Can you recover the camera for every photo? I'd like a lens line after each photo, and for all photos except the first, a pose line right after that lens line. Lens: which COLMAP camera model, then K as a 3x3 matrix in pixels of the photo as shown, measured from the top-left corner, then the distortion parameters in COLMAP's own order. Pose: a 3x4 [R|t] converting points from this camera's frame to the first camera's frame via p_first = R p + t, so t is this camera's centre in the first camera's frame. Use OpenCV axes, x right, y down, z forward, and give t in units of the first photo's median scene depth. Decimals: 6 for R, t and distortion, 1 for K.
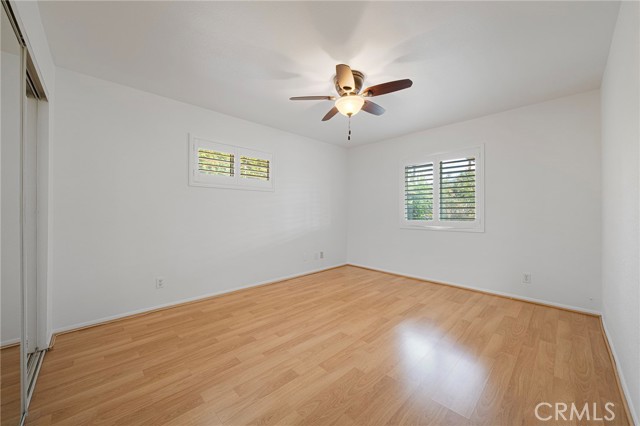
lens RADIAL K [[242.0, 0, 320.2], [0, 242.0, 212.1], [0, 0, 1]] dist [0.000537, 0.000147]
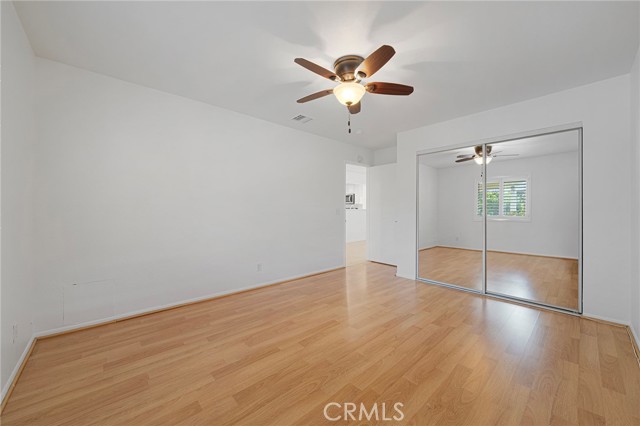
lens RADIAL K [[242.0, 0, 319.9], [0, 242.0, 211.0], [0, 0, 1]] dist [0.000537, 0.000147]
pose [[-0.999422, -0.004286, 0.033721, 0.180081], [-0.004108, 0.999977, 0.005331, -0.003394], [-0.033744, 0.005190, -0.999417, 1.716369]]
